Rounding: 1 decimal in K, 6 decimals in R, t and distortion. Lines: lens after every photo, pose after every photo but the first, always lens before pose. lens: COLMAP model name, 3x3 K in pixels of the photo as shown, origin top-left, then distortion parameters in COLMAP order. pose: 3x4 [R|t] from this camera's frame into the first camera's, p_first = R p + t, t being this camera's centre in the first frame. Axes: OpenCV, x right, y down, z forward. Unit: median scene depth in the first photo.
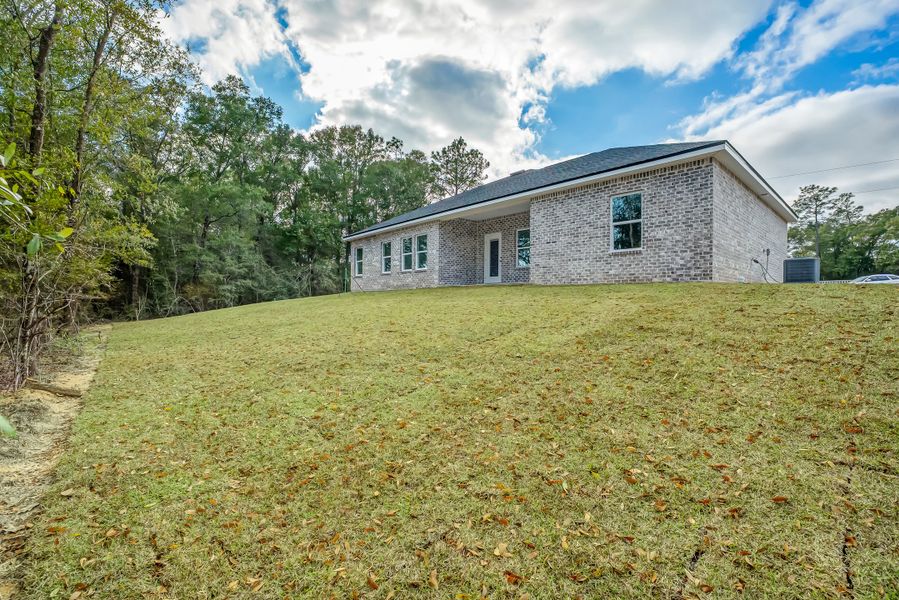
lens RADIAL K [[381.5, 0, 453.5], [0, 381.5, 299.7], [0, 0, 1]] dist [-0.002090, 0.001552]
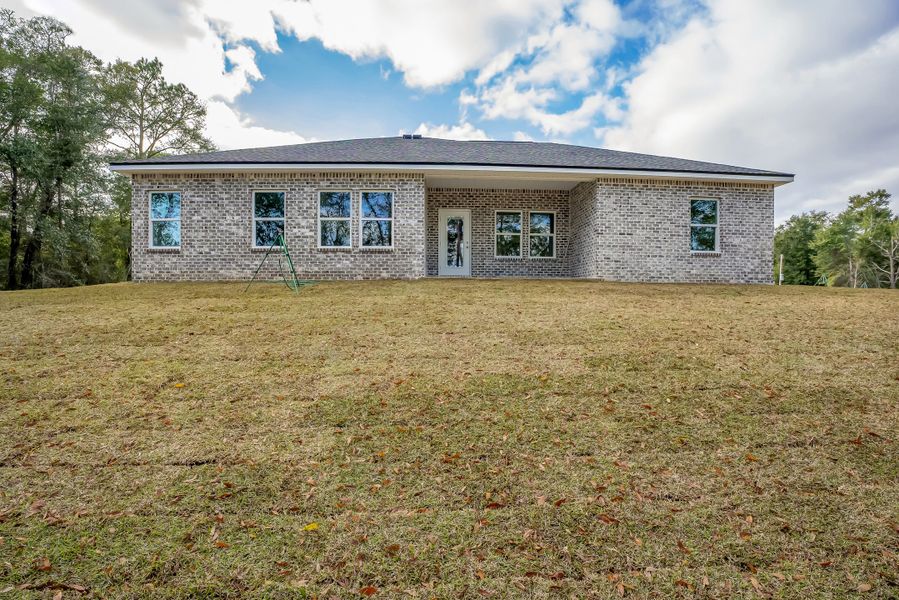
lens RADIAL K [[388.1, 0, 448.6], [0, 388.1, 302.5], [0, 0, 1]] dist [-0.041108, -0.000284]
pose [[0.642817, -0.008595, 0.765971, -0.684683], [-0.001019, 0.999927, 0.012076, -0.001900], [-0.766019, -0.008543, 0.642761, 0.733631]]
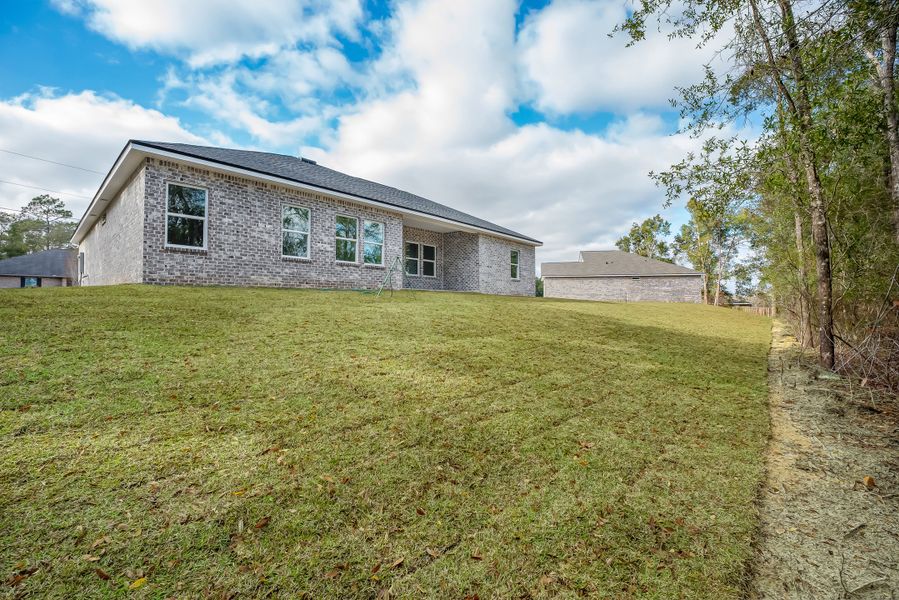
lens RADIAL K [[381.5, 0, 413.4], [0, 381.5, 293.9], [0, 0, 1]] dist [-0.002090, 0.001552]
pose [[-0.043270, 0.023599, 0.998785, -1.244643], [-0.005129, 0.999703, -0.023843, -0.003265], [-0.999050, -0.006155, -0.043136, 1.356613]]
